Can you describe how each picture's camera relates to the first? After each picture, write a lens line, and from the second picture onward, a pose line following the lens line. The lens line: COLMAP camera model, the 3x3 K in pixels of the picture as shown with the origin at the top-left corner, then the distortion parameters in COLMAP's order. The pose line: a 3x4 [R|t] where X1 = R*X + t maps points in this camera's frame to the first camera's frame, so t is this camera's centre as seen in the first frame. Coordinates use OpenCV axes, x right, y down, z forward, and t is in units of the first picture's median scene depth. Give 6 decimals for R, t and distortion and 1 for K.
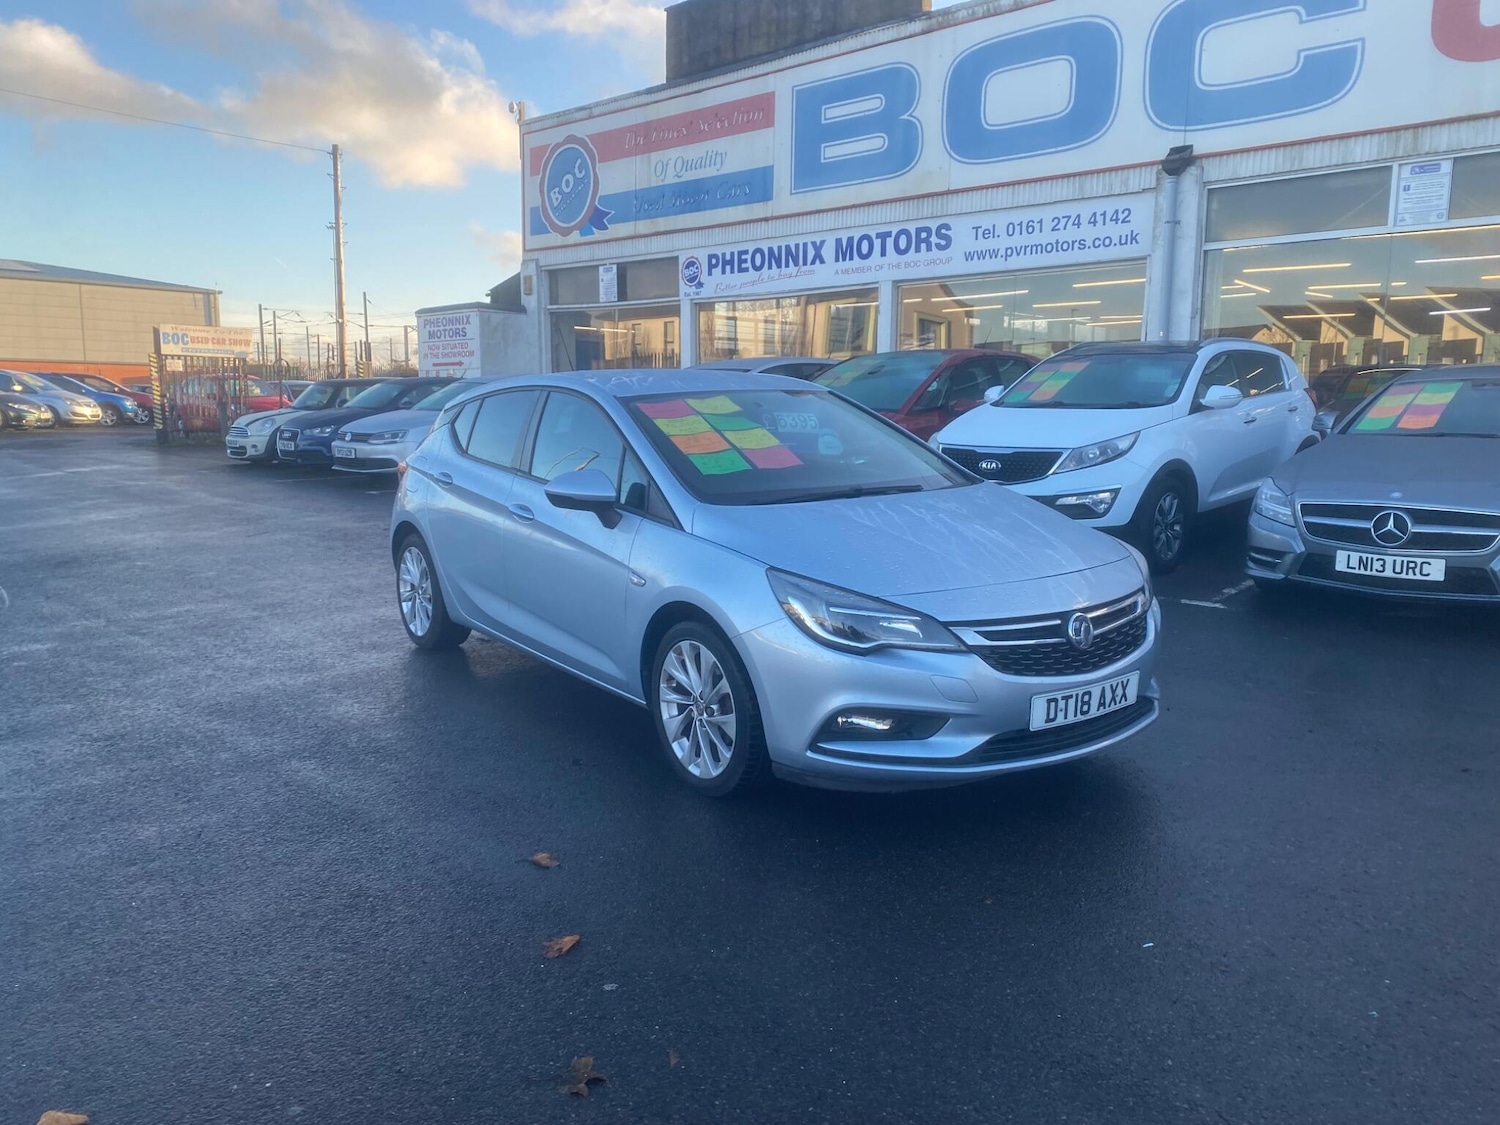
lens RADIAL K [[1145.3, 0, 750.9], [0, 1145.3, 553.6], [0, 0, 1]] dist [0.035945, -0.025672]
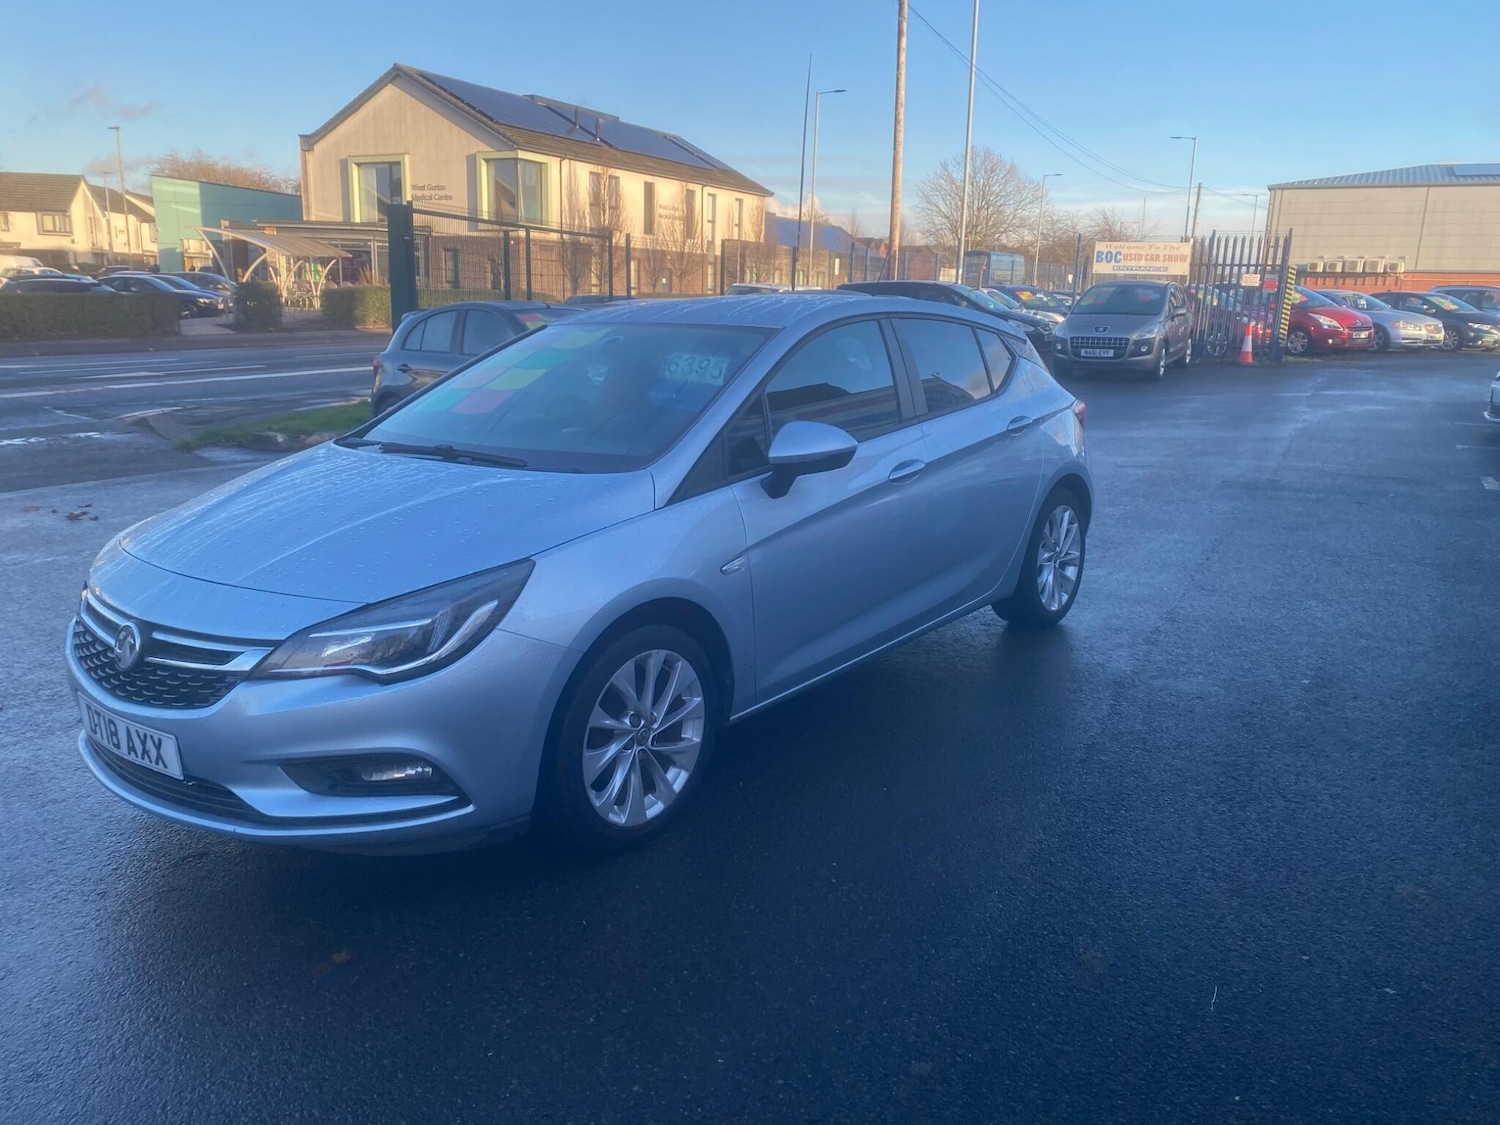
lens RADIAL K [[1143.7, 0, 745.0], [0, 1143.7, 564.9], [0, 0, 1]] dist [0.040935, -0.030838]
pose [[0.270704, 0.220981, -0.936956, 0.283194], [-0.146353, 0.971430, 0.186828, -0.048484], [0.951473, 0.086551, 0.295311, 0.295186]]
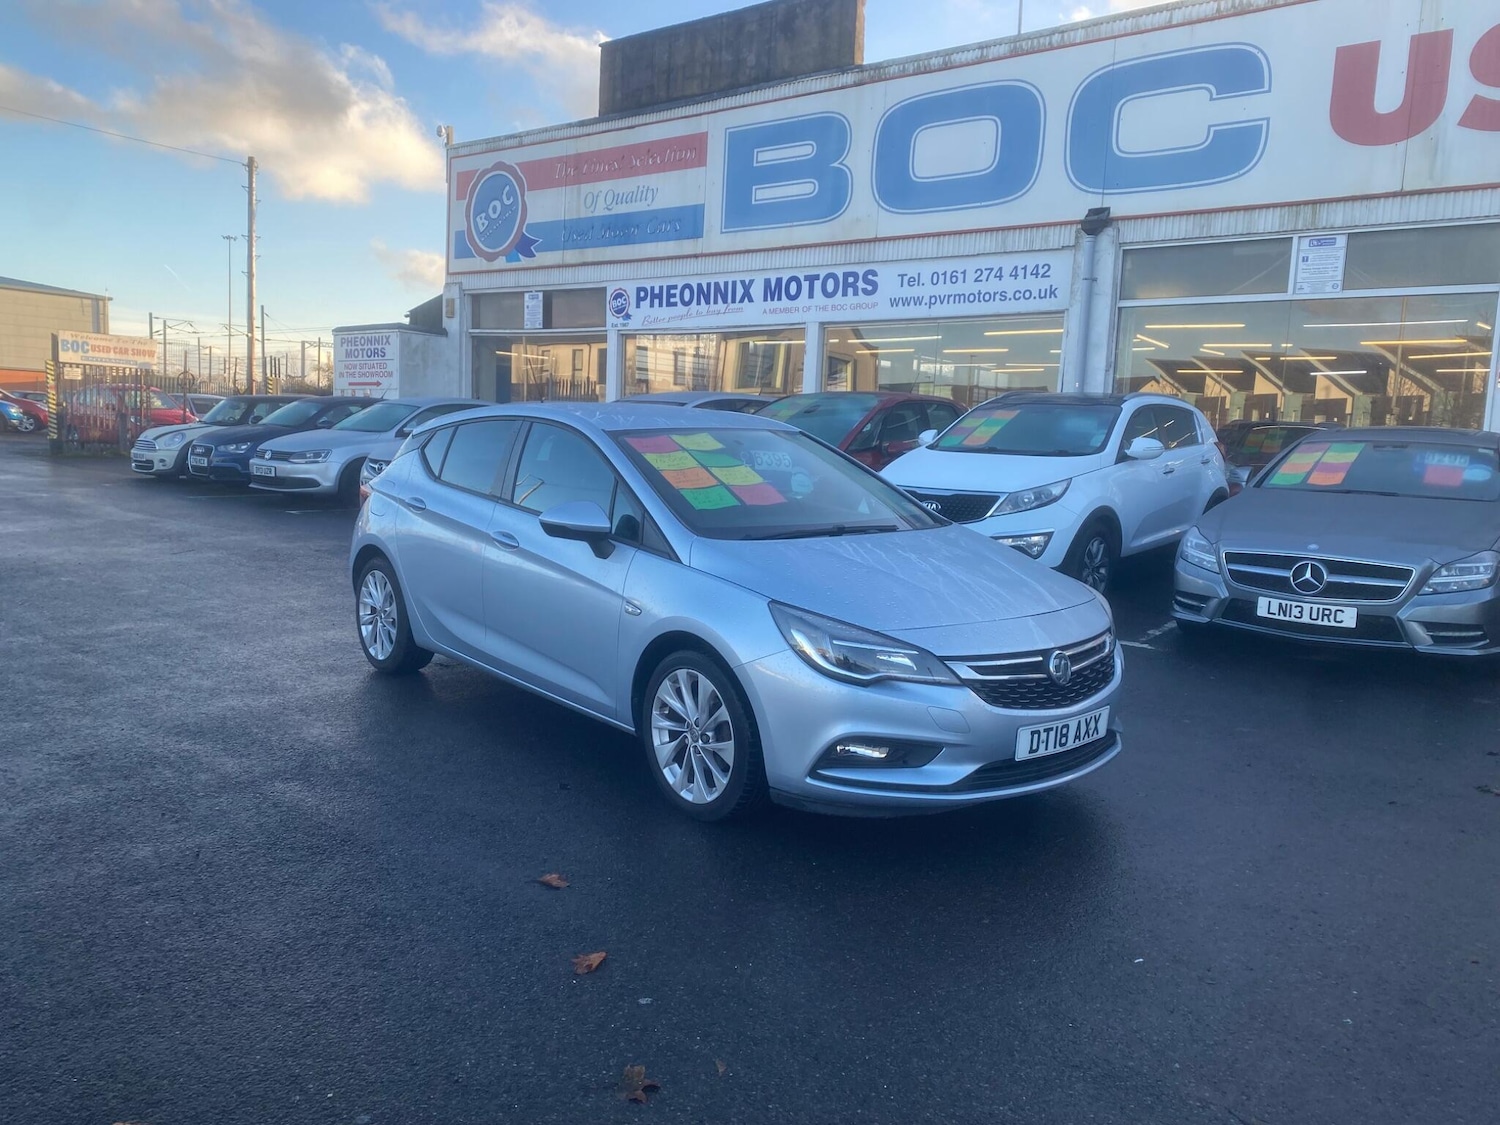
lens RADIAL K [[1142.4, 0, 743.8], [0, 1142.4, 556.7], [0, 0, 1]] dist [0.043693, -0.037030]
pose [[0.996184, 0.027872, 0.082710, -0.024704], [-0.025869, 0.999348, -0.025197, -0.000322], [-0.083359, 0.022961, 0.996255, -0.010133]]
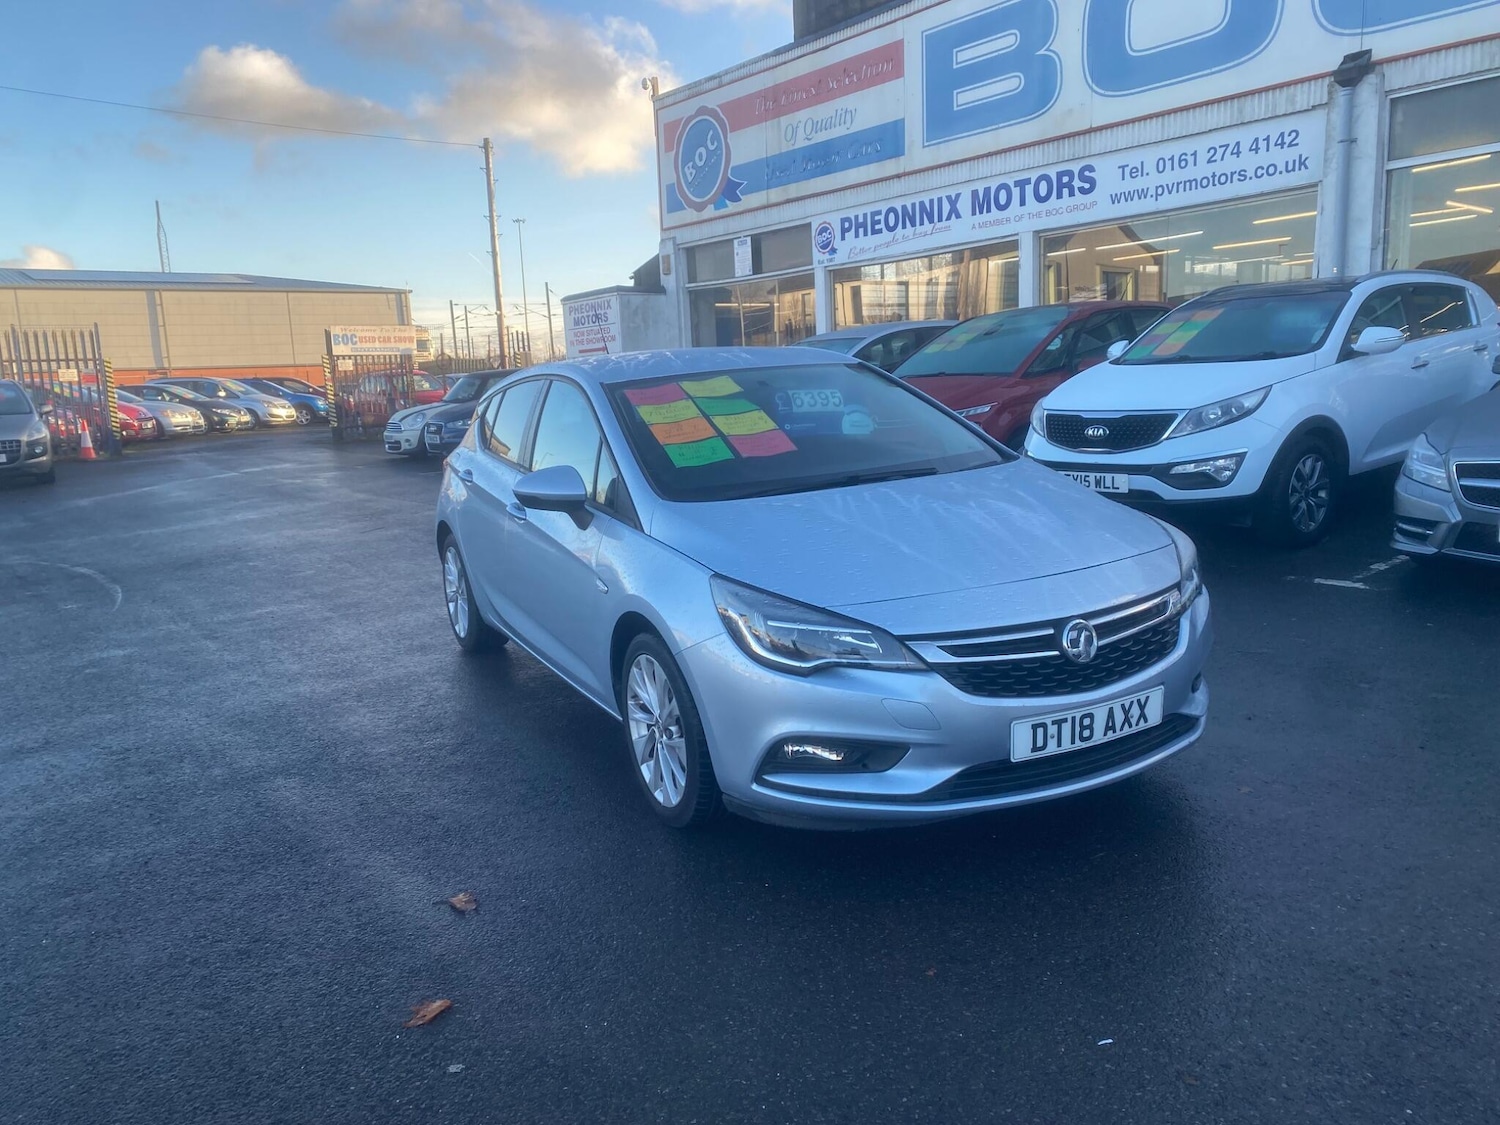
lens RADIAL K [[1153.4, 0, 741.9], [0, 1153.4, 565.2], [0, 0, 1]] dist [0.012576, 0.004987]
pose [[0.984932, -0.024996, -0.171127, 0.048394], [0.030790, 0.999036, 0.031289, -0.005494], [0.170180, -0.036087, 0.984752, 0.034046]]
